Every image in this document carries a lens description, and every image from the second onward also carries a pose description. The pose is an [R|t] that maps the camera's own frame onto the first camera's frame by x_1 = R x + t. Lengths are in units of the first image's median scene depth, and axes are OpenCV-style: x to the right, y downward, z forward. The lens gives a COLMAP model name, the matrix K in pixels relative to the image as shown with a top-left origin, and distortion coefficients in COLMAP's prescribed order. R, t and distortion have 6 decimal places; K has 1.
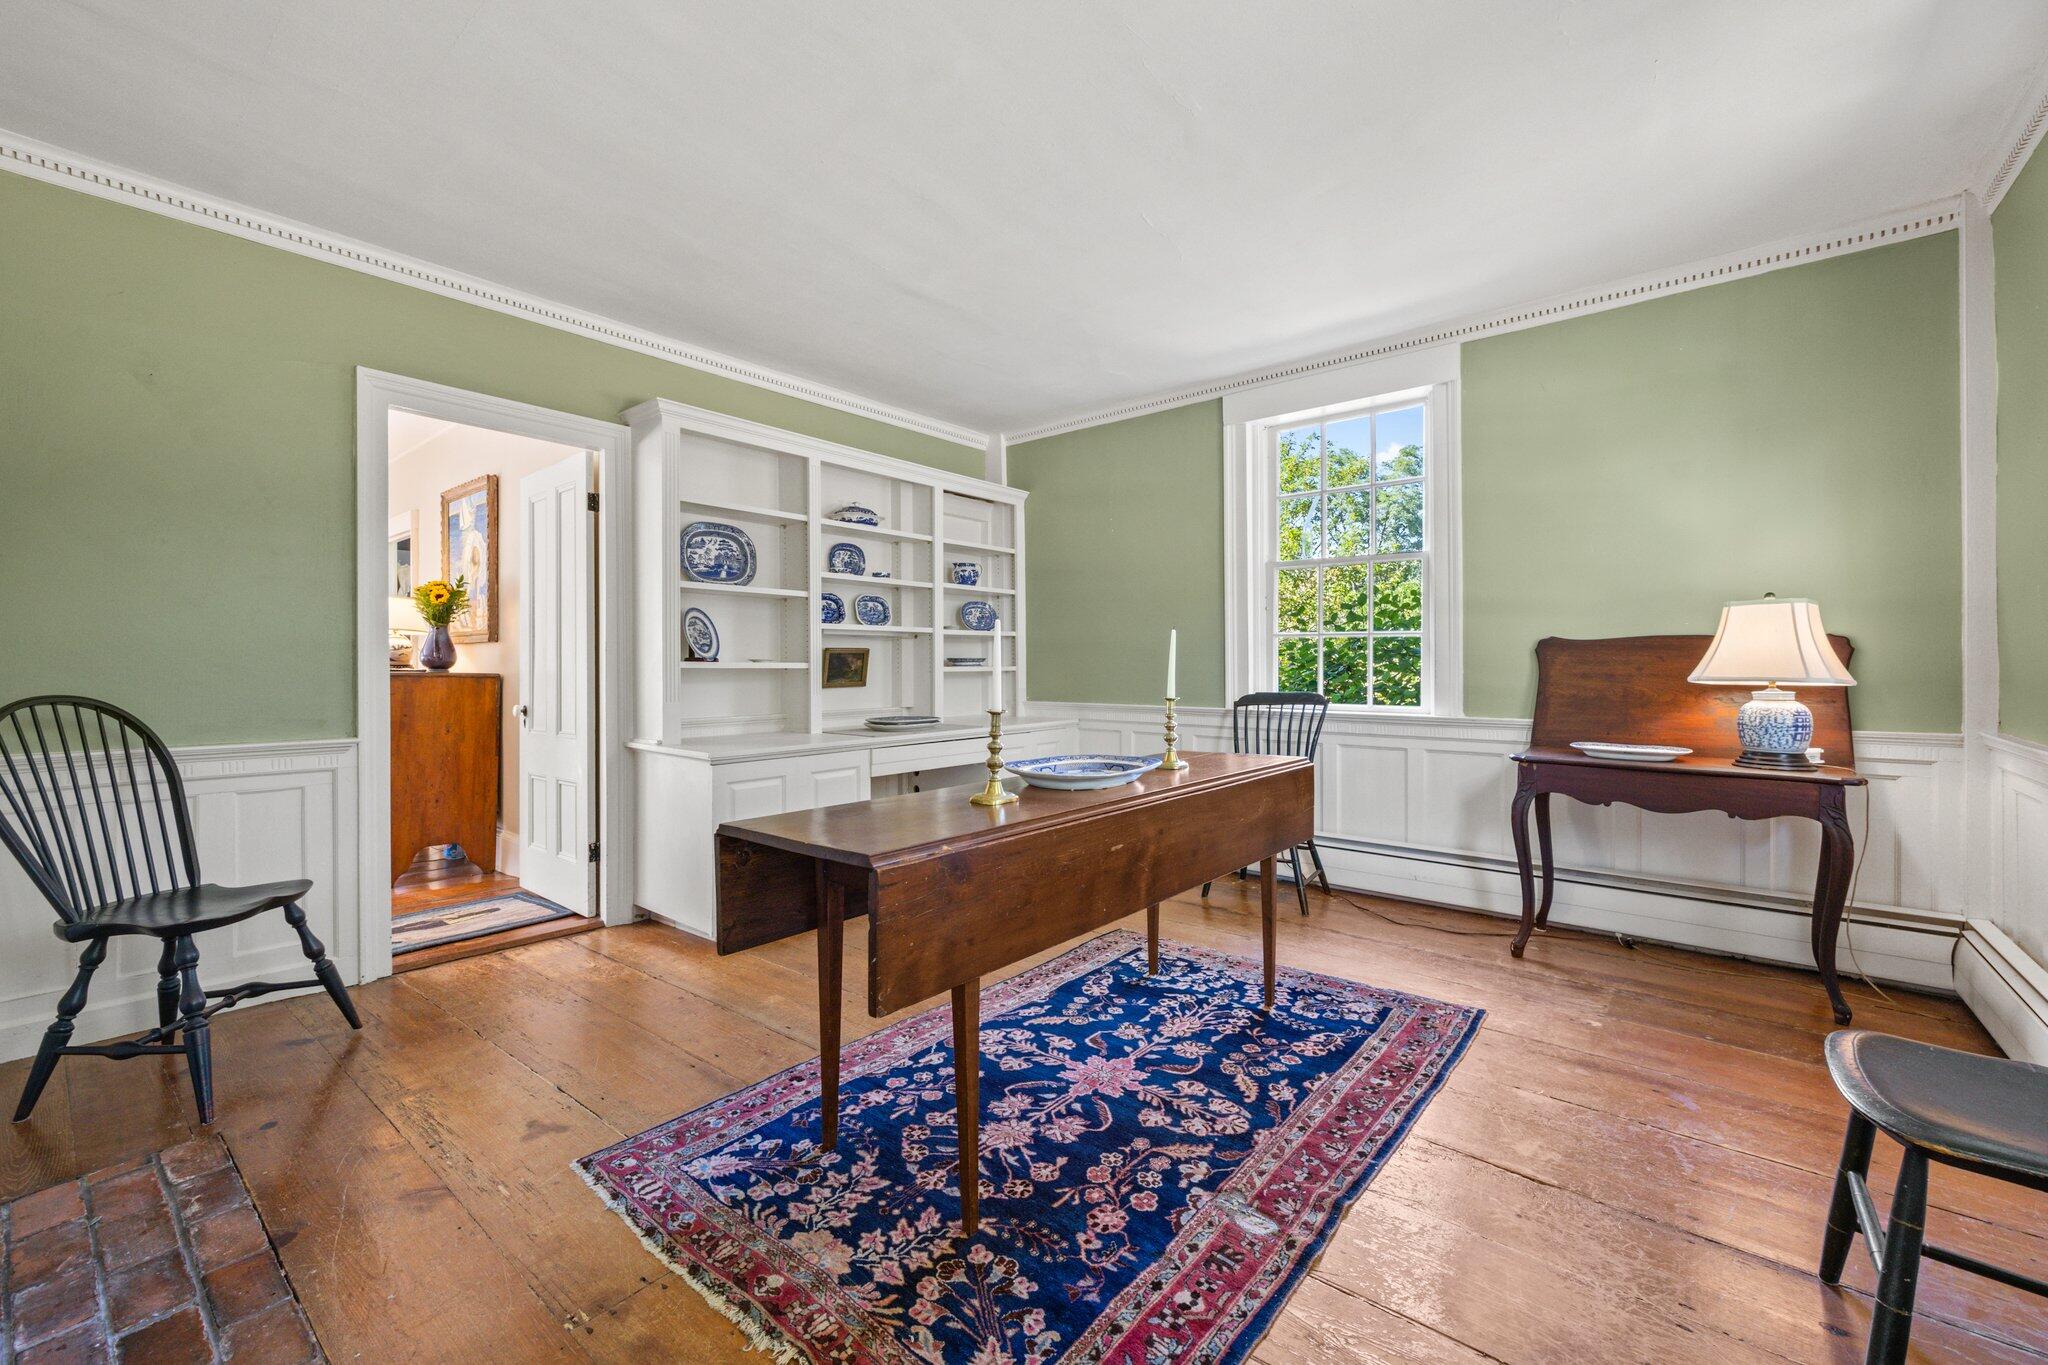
lens RADIAL K [[827.1, 0, 1032.1], [0, 827.1, 667.0], [0, 0, 1]] dist [-0.002411, 0.001261]
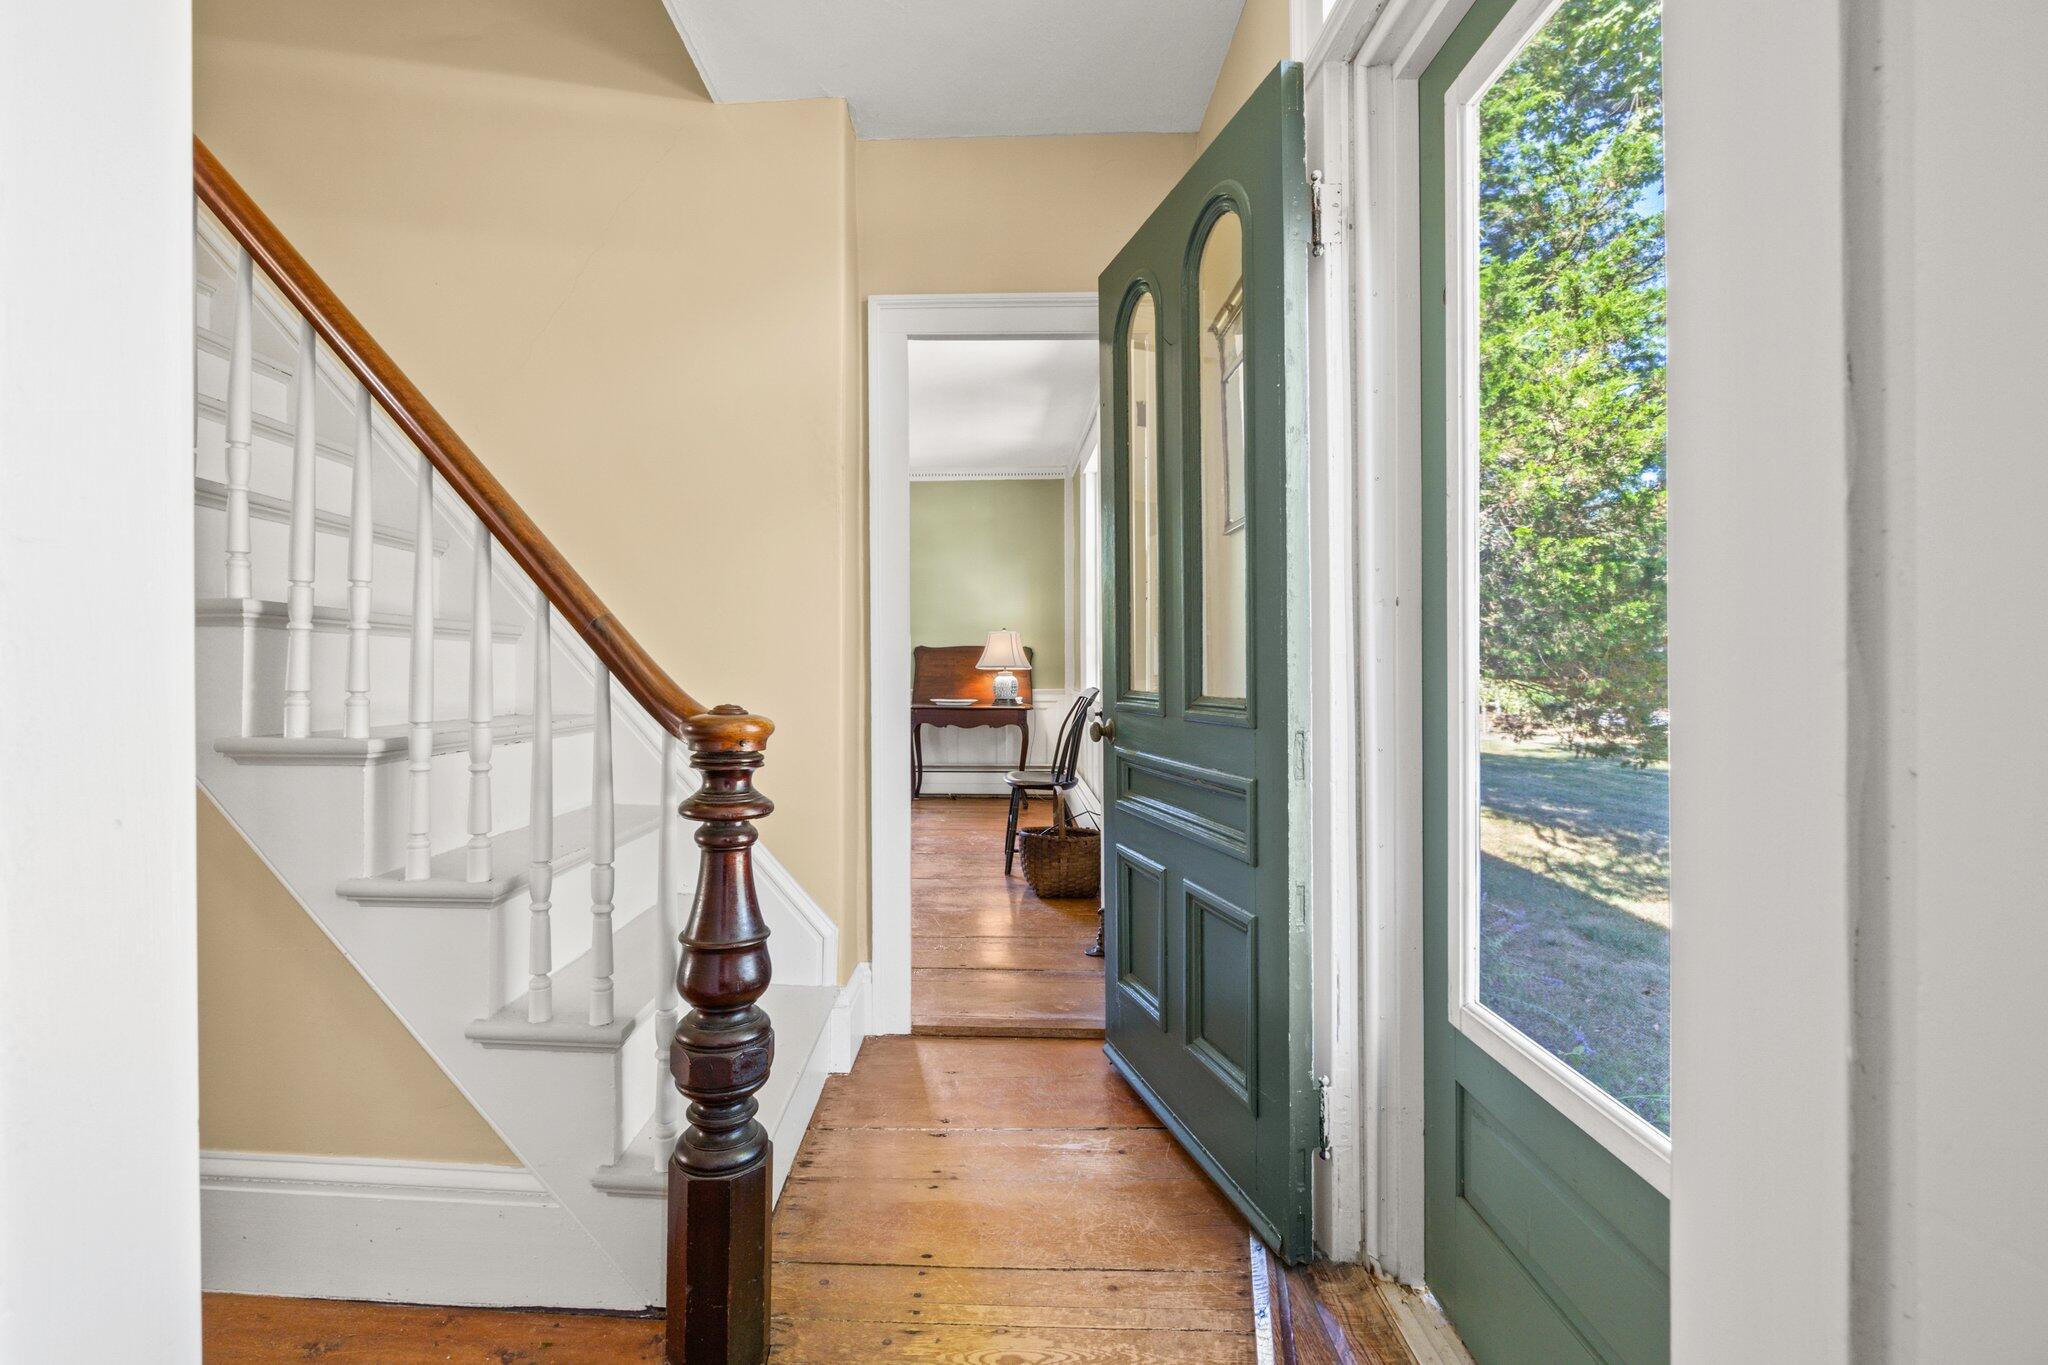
lens RADIAL K [[827.1, 0, 1020.7], [0, 827.1, 670.6], [0, 0, 1]] dist [-0.002411, 0.001261]
pose [[0.765614, -0.002190, 0.643296, -0.515912], [0.004308, 0.999989, -0.001723, 0.029250], [-0.643285, 0.004090, 0.765616, -0.744621]]
